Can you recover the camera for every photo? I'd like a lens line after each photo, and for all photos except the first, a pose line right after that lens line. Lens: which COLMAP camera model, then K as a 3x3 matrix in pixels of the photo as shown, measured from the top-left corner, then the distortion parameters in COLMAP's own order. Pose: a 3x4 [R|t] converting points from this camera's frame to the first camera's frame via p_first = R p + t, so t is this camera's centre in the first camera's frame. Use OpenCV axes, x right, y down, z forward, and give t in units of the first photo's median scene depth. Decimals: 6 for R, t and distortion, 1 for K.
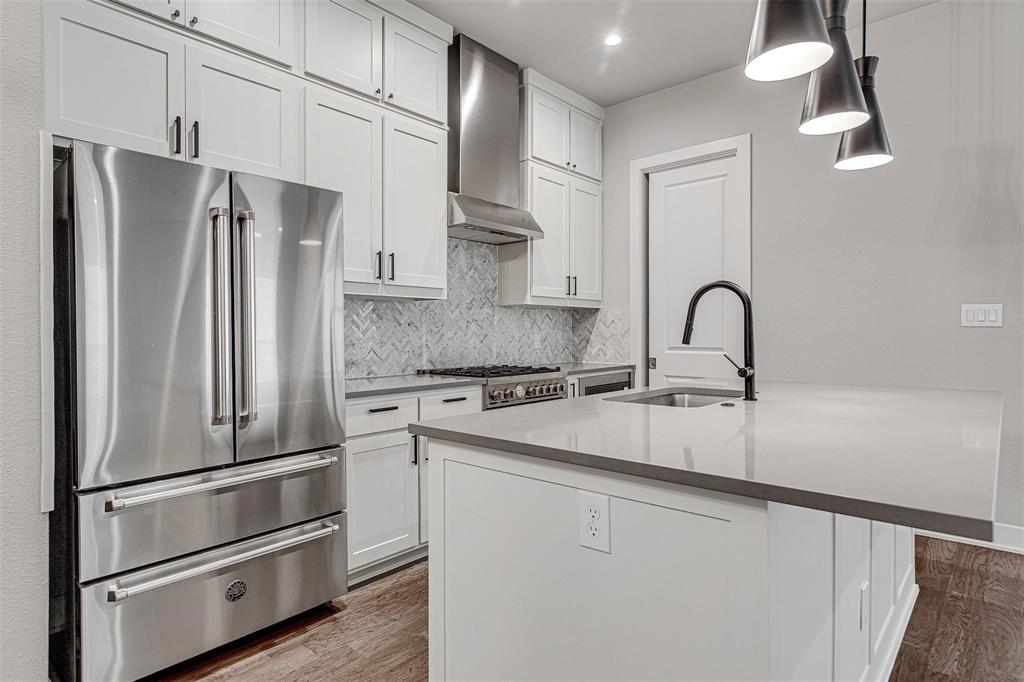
lens RADIAL K [[544.1, 0, 508.0], [0, 544.1, 331.3], [0, 0, 1]] dist [-0.004156, 0.006051]
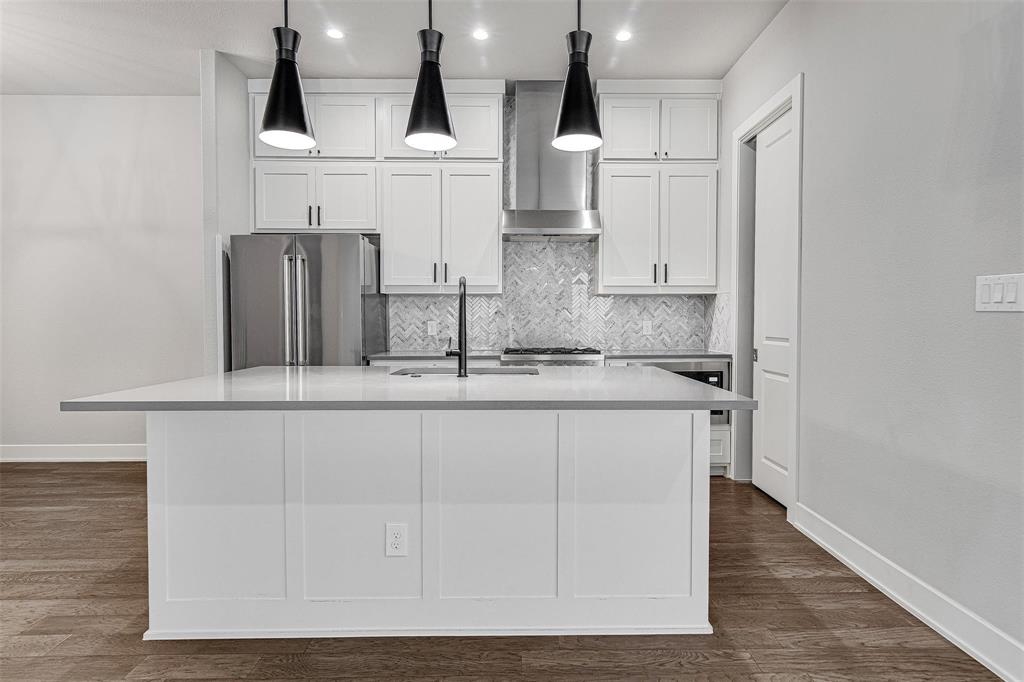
lens RADIAL K [[516.0, 0, 538.9], [0, 516.0, 327.2], [0, 0, 1]] dist [-0.014301, 0.002758]
pose [[0.692851, 0.013985, -0.720945, 0.778732], [-0.000397, 0.999819, 0.019013, -0.001512], [0.721080, -0.012887, 0.692732, 0.196788]]
